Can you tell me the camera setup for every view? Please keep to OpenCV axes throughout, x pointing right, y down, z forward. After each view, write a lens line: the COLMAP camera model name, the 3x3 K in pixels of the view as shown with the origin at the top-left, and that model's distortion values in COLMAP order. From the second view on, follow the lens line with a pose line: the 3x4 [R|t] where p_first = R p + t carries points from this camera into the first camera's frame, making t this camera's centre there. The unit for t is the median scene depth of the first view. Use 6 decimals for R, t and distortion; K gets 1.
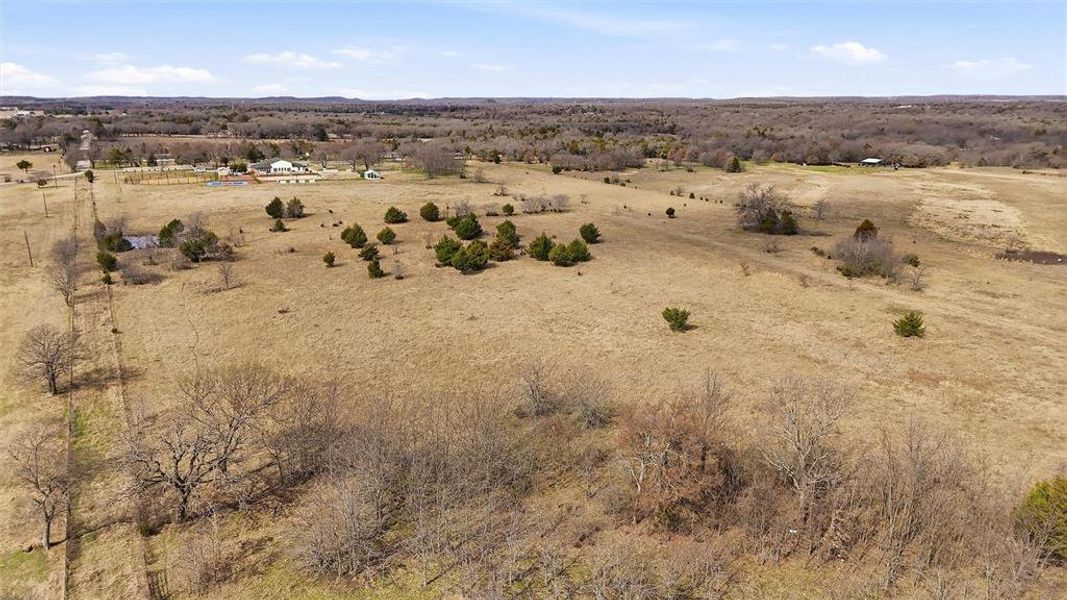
lens RADIAL K [[779.6, 0, 533.5], [0, 779.6, 300.0], [0, 0, 1]] dist [0.085175, -0.084728]
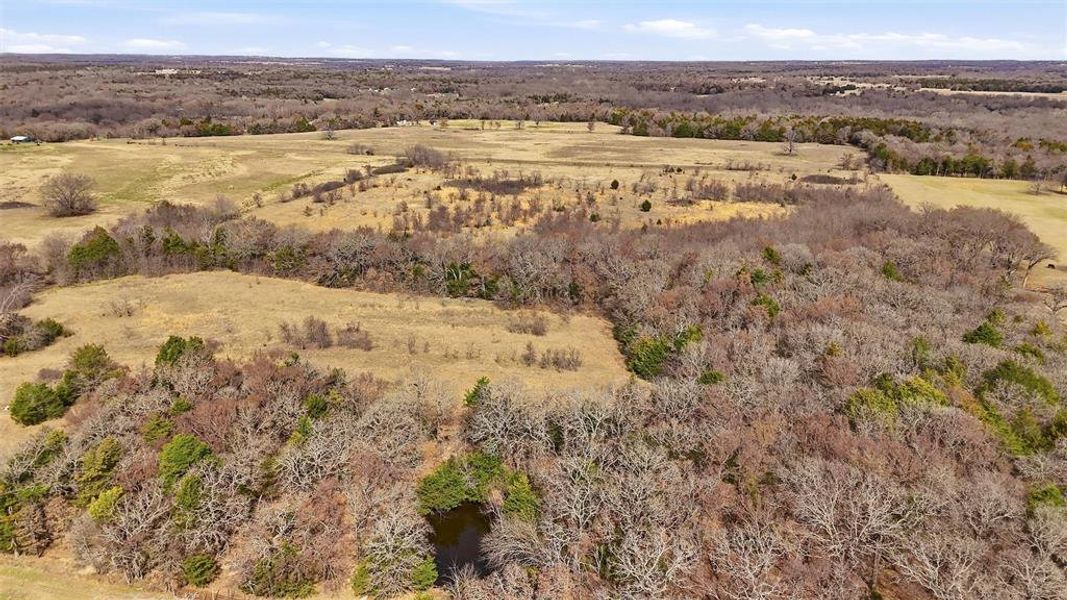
lens RADIAL K [[779.6, 0, 533.5], [0, 779.6, 300.0], [0, 0, 1]] dist [0.085175, -0.084728]
pose [[0.692950, -0.206754, 0.690705, 0.168728], [0.171158, 0.977788, 0.120975, 0.115926], [-0.700375, 0.034390, 0.712946, -0.883508]]
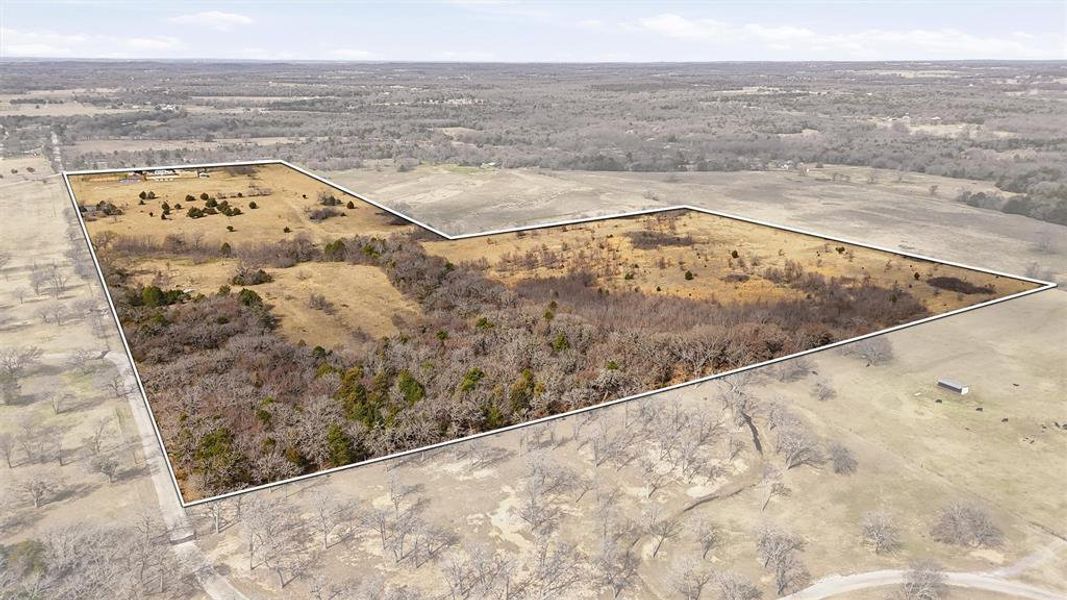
lens RADIAL K [[779.6, 0, 533.5], [0, 779.6, 300.0], [0, 0, 1]] dist [0.085175, -0.084728]
pose [[0.999027, -0.009771, 0.043003, 0.936909], [0.007650, 0.998758, 0.049224, 0.122269], [-0.043431, -0.048847, 0.997862, -1.866917]]
